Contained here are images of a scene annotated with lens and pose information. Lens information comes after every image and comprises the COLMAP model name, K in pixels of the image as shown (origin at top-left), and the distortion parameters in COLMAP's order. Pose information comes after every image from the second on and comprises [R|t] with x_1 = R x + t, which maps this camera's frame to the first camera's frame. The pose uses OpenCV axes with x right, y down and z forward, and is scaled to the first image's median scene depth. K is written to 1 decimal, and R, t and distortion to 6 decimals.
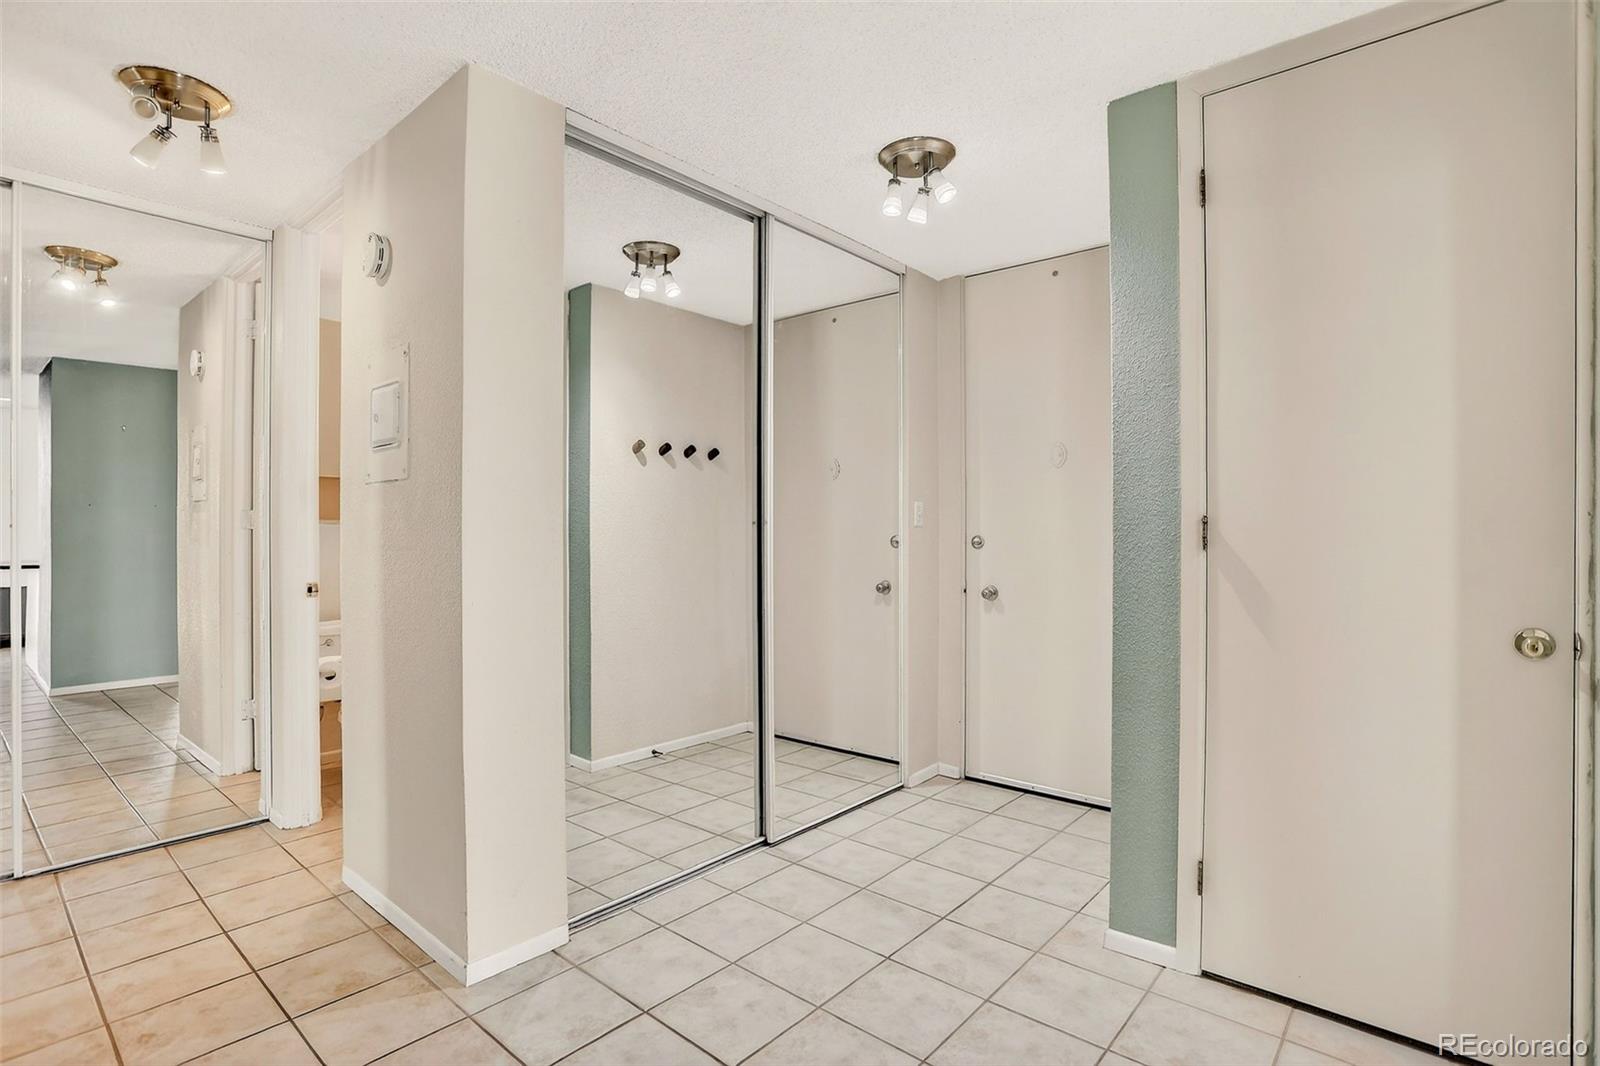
lens RADIAL K [[775.8, 0, 790.5], [0, 775.8, 523.4], [0, 0, 1]] dist [-0.076729, 0.028959]
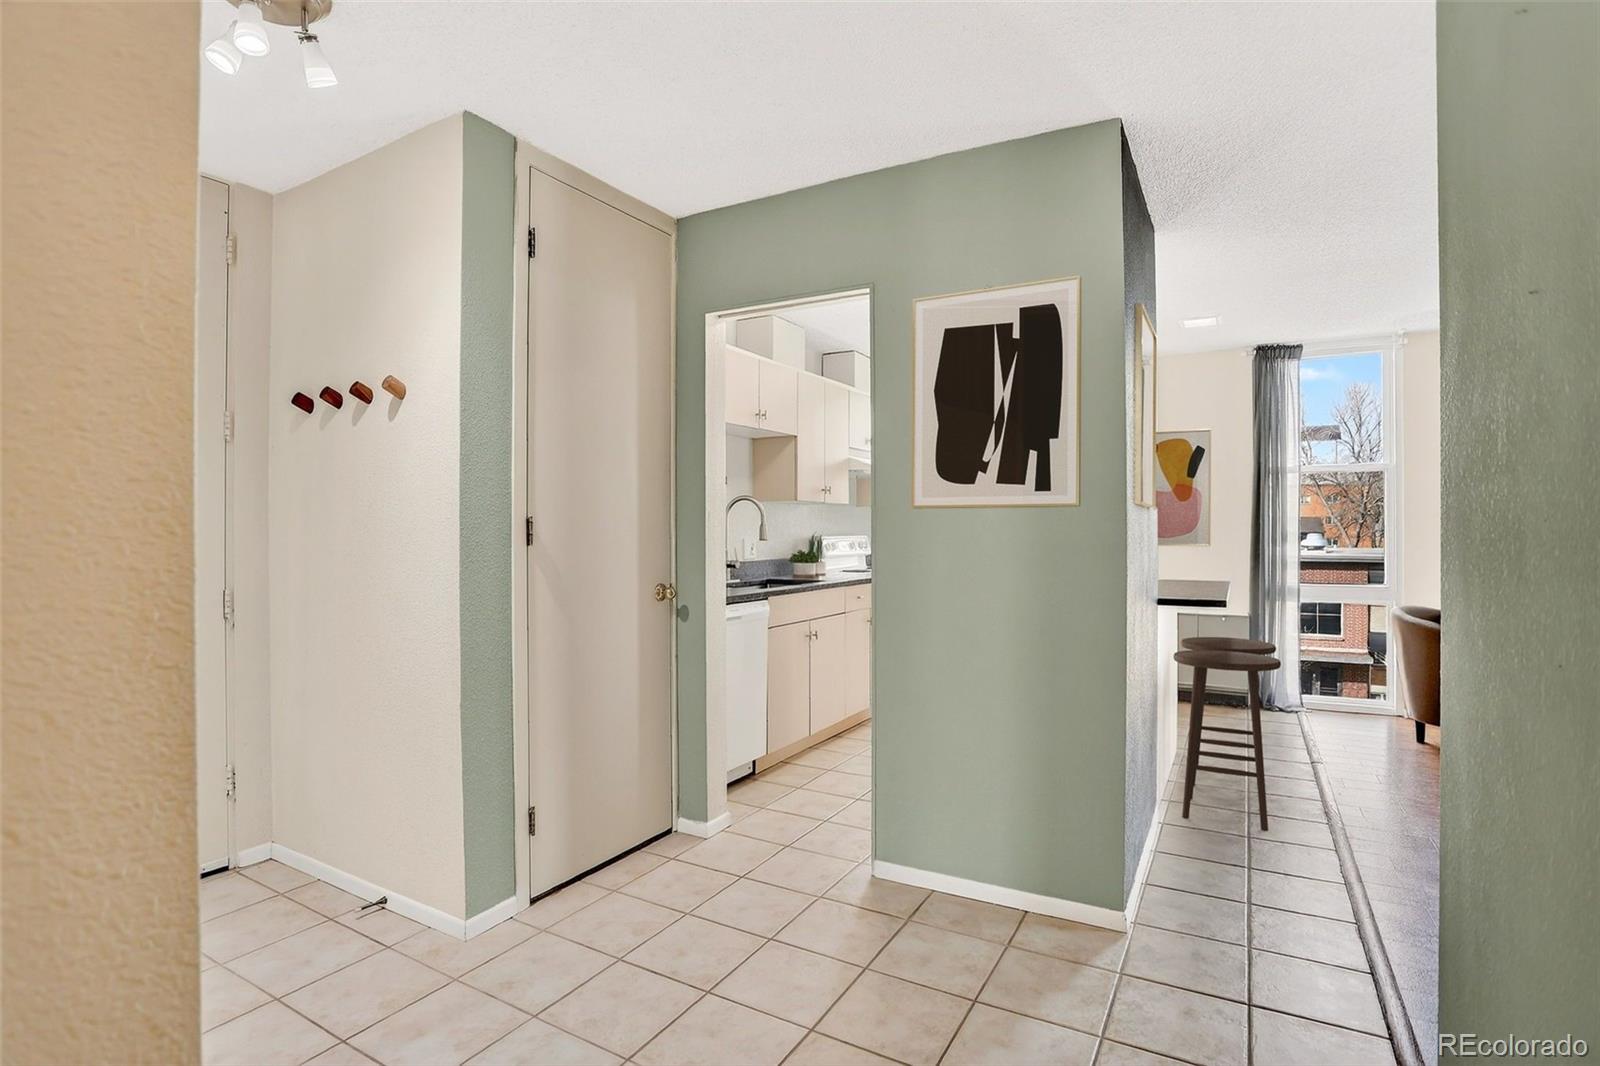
lens RADIAL K [[775.8, 0, 790.5], [0, 775.8, 523.4], [0, 0, 1]] dist [-0.076729, 0.028959]
pose [[-0.192877, 0.008319, 0.981188, -0.667922], [-0.007421, 0.999923, -0.009937, 0.007999], [-0.981195, -0.009198, -0.192800, 0.773542]]
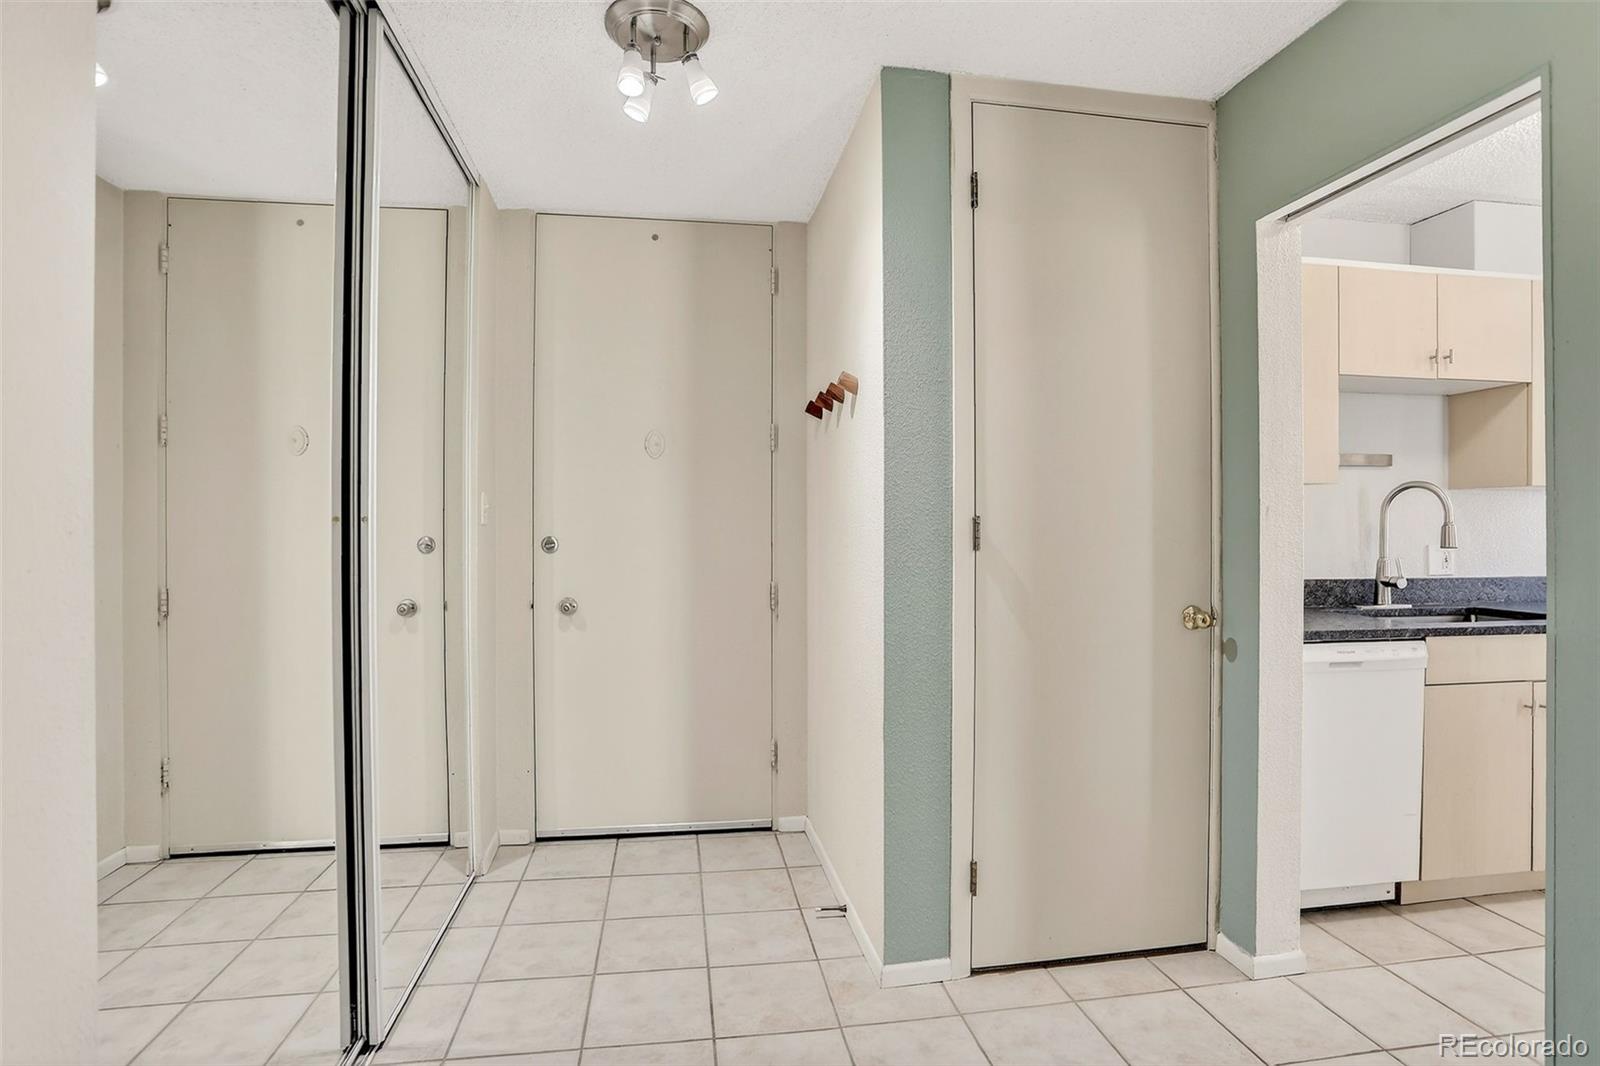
lens RADIAL K [[775.8, 0, 790.5], [0, 775.8, 523.4], [0, 0, 1]] dist [-0.076729, 0.028959]
pose [[0.641164, 0.007309, 0.767369, -0.362699], [-0.008808, 0.999959, -0.002164, 0.003129], [-0.767354, -0.005372, 0.641202, 0.500056]]
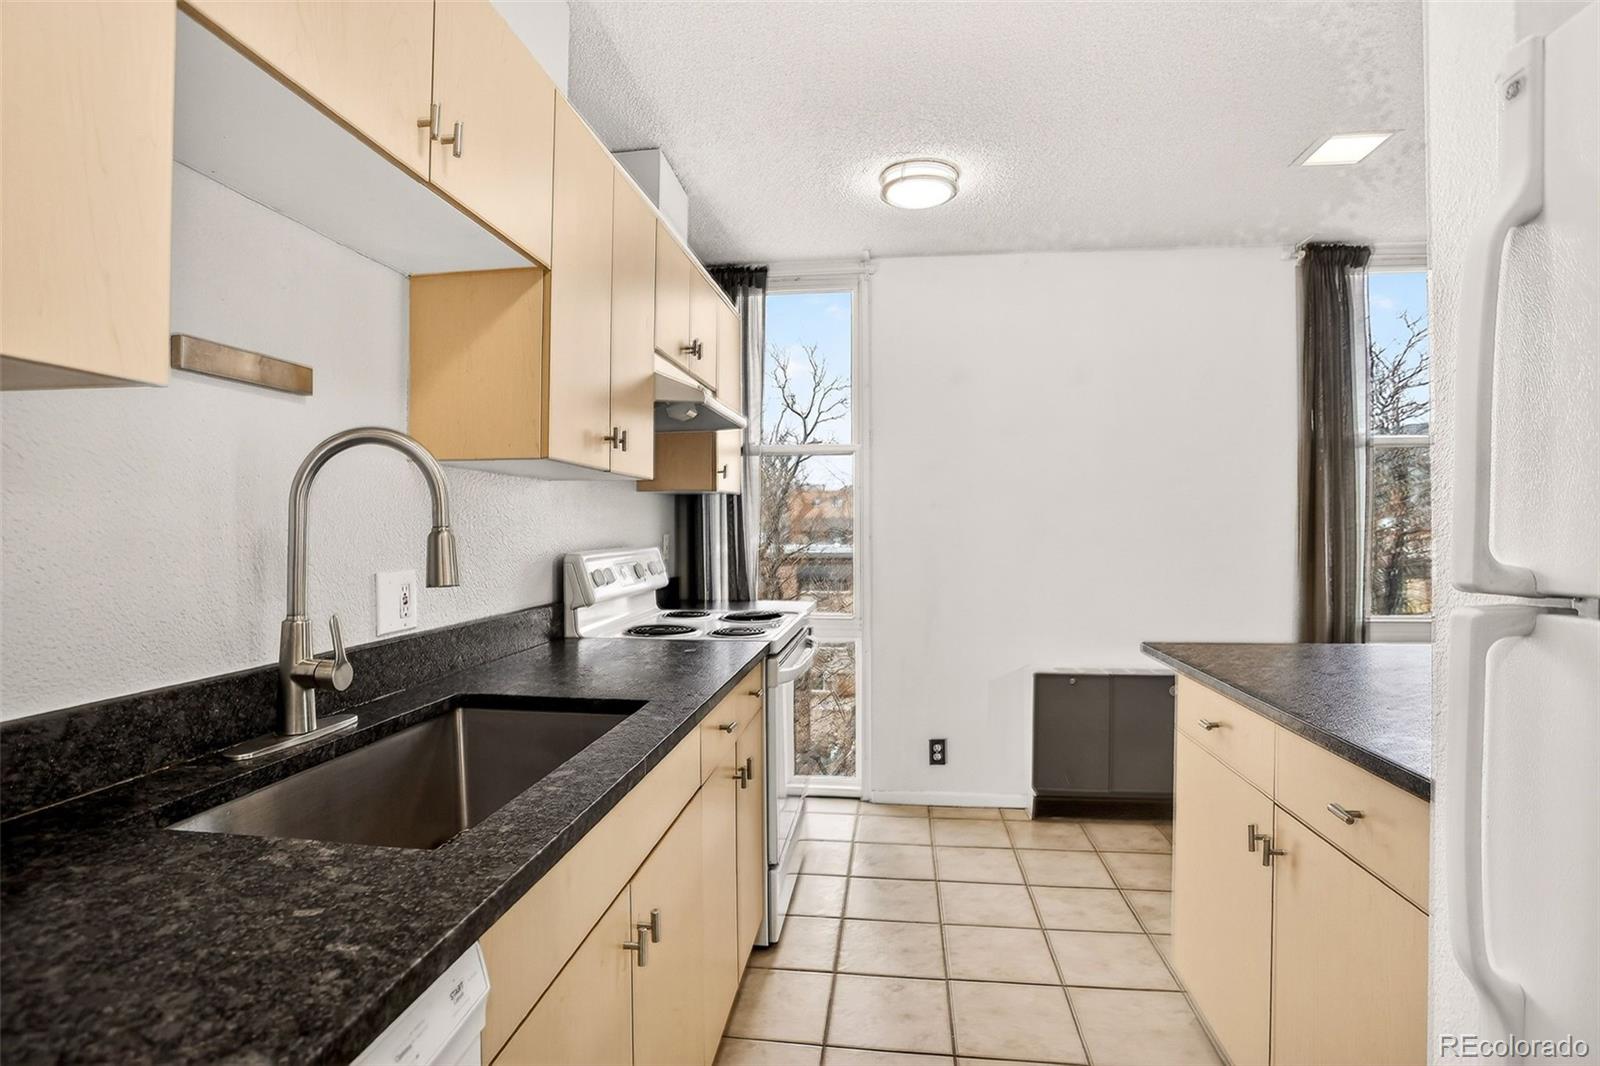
lens RADIAL K [[775.8, 0, 790.5], [0, 775.8, 523.4], [0, 0, 1]] dist [-0.076729, 0.028959]
pose [[-0.558666, 0.006940, 0.829364, 0.720426], [-0.004495, 0.999925, -0.011395, -0.009461], [-0.829380, -0.010094, -0.558593, 0.553947]]
